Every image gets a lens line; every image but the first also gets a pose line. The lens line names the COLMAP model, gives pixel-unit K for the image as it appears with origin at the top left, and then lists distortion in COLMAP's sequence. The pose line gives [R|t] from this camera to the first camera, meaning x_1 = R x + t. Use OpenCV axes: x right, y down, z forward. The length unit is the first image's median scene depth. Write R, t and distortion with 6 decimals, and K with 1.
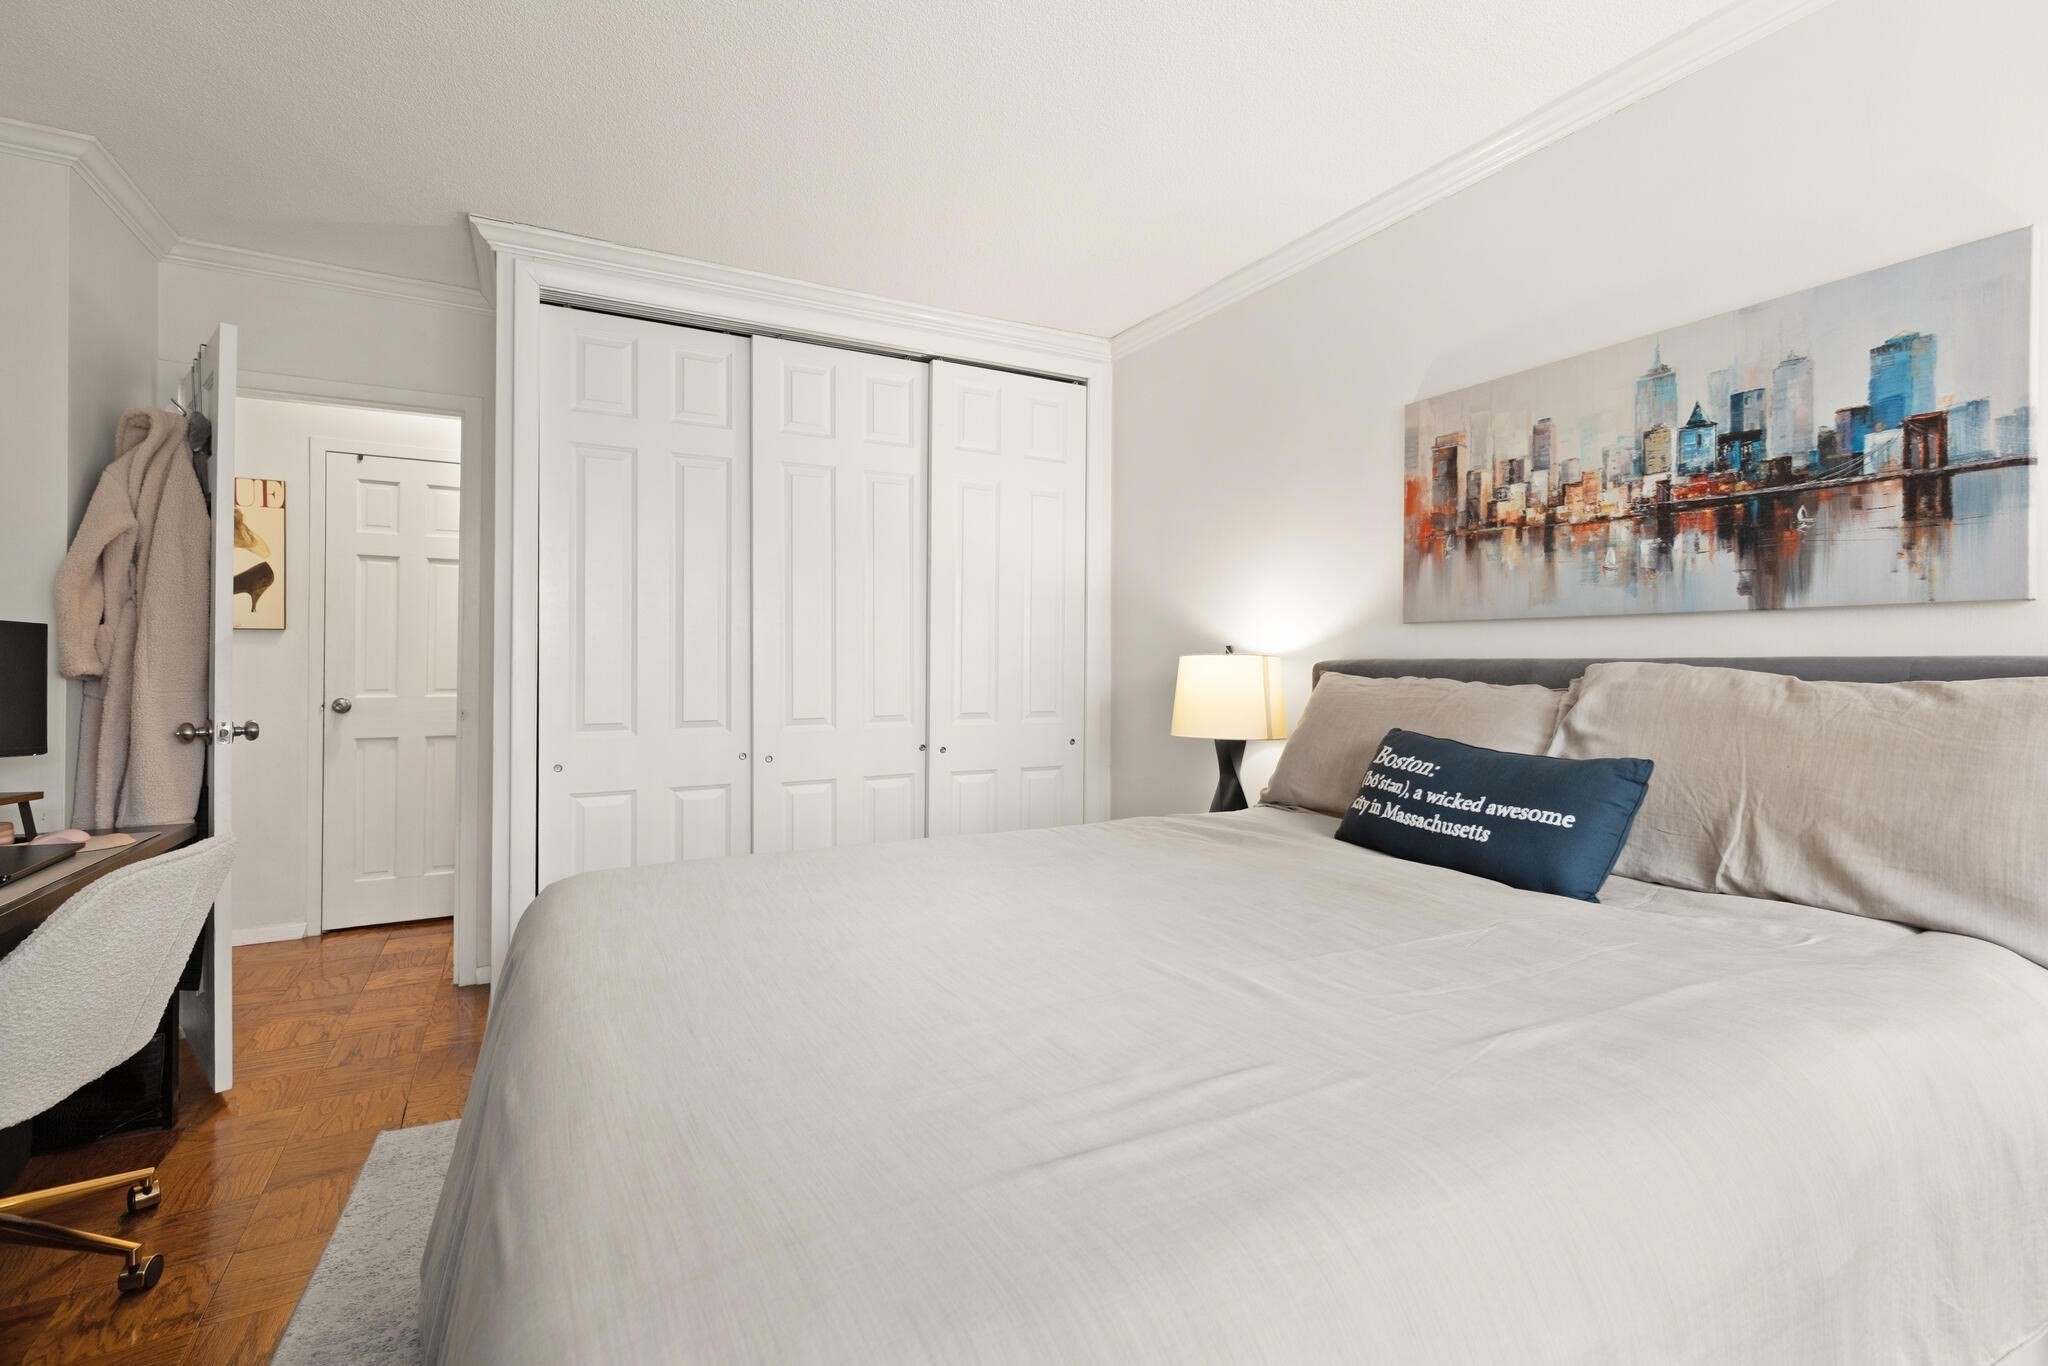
lens RADIAL K [[934.5, 0, 1029.0], [0, 934.5, 662.4], [0, 0, 1]] dist [0.000223, -0.000091]
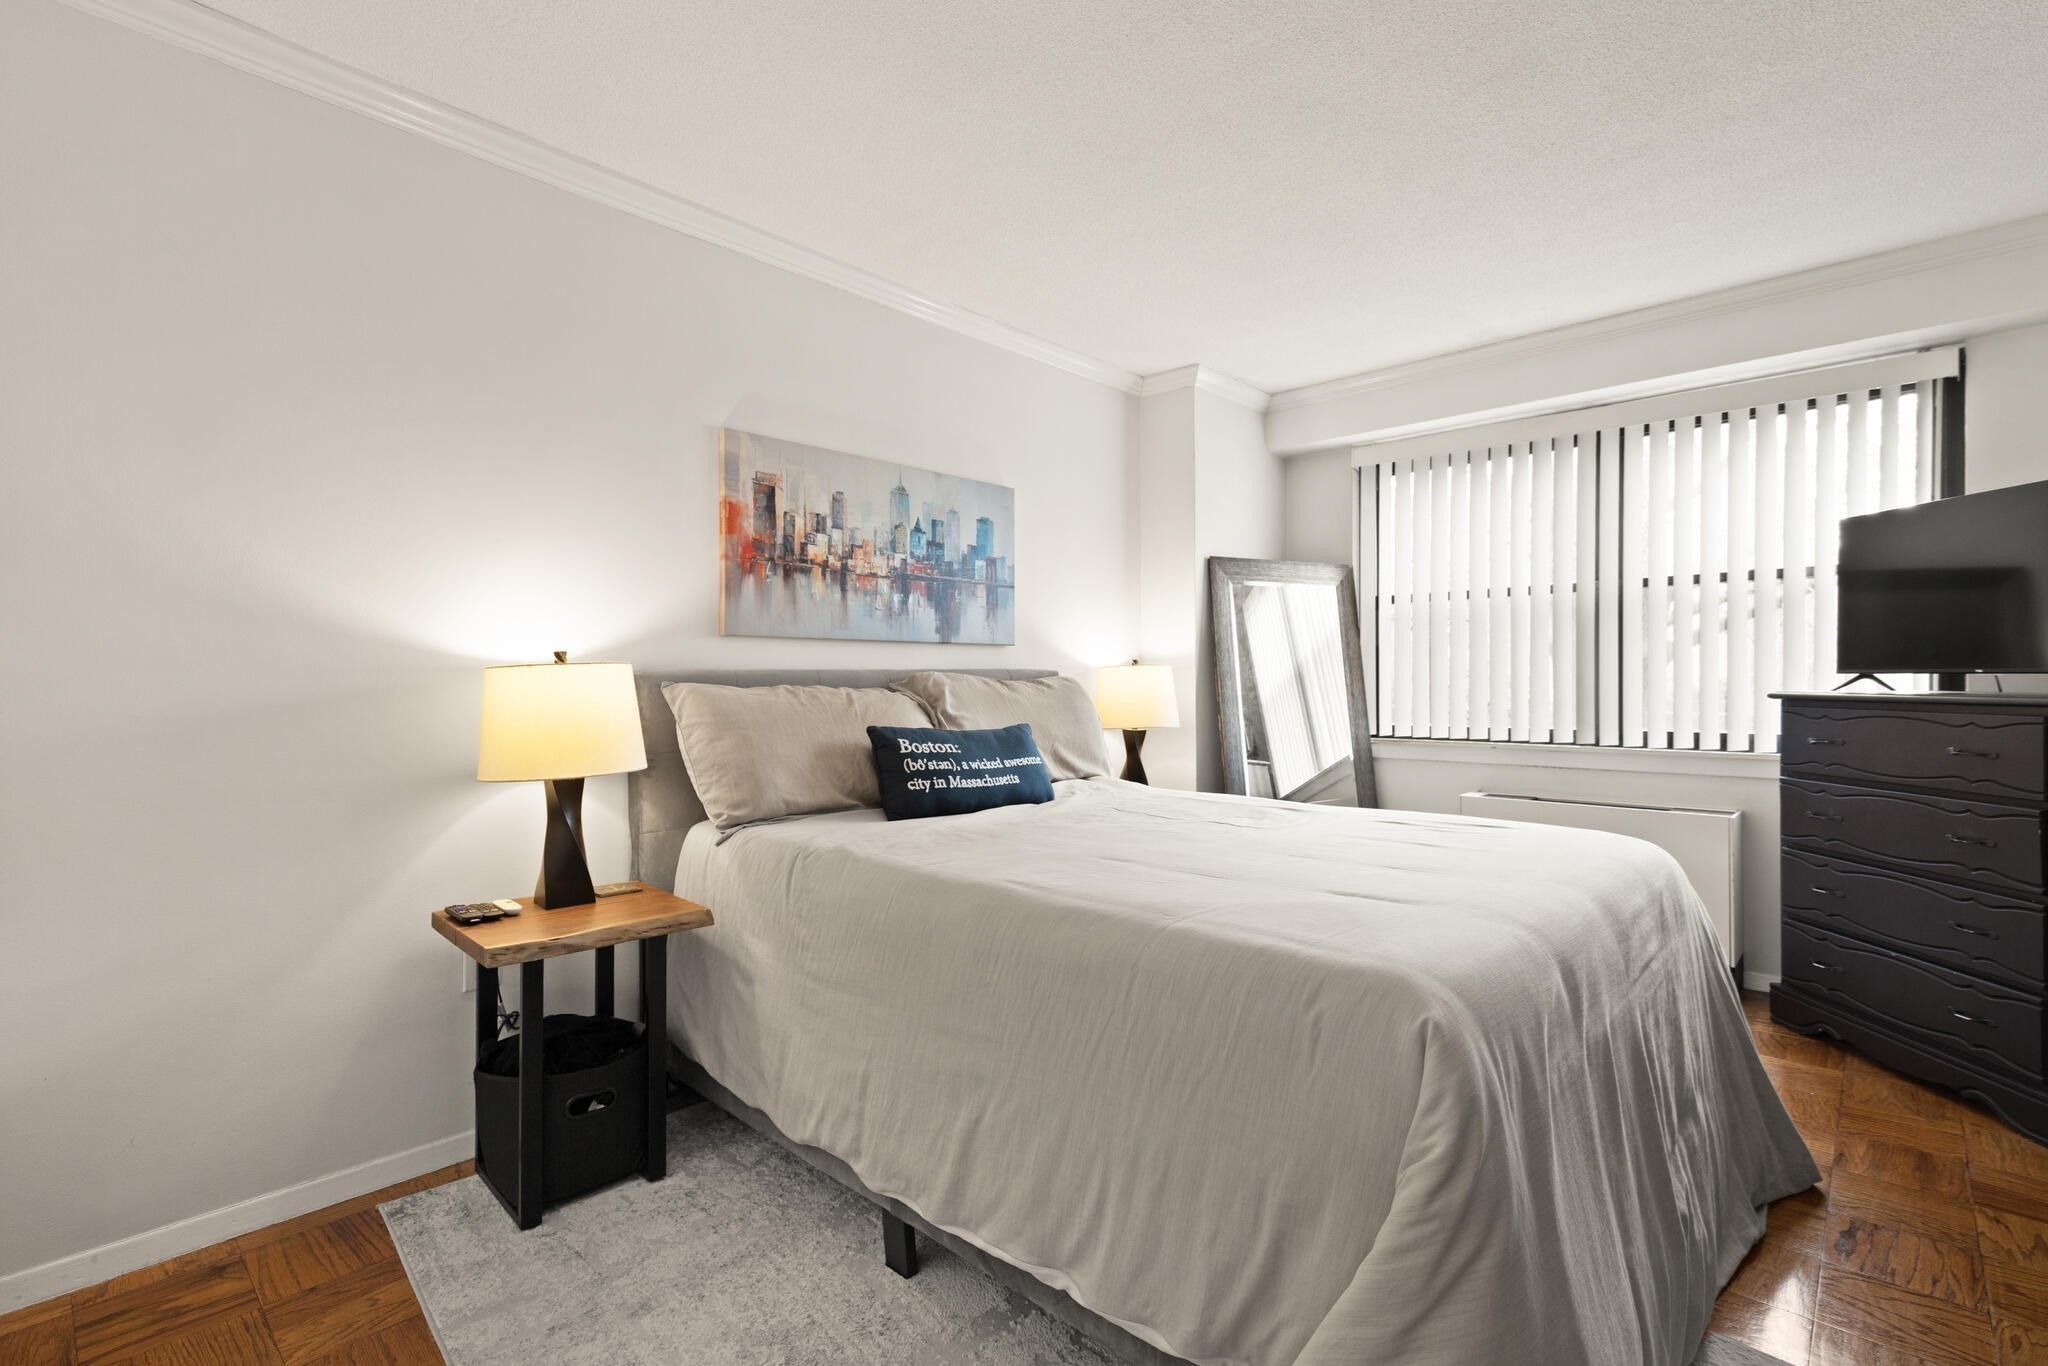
lens RADIAL K [[934.5, 0, 1026.9], [0, 934.5, 686.2], [0, 0, 1]] dist [0.000223, -0.000091]
pose [[-0.327398, -0.014385, 0.944777, -0.813908], [0.003166, 0.999862, 0.016320, -0.000839], [-0.944881, 0.008334, -0.327307, 1.183688]]
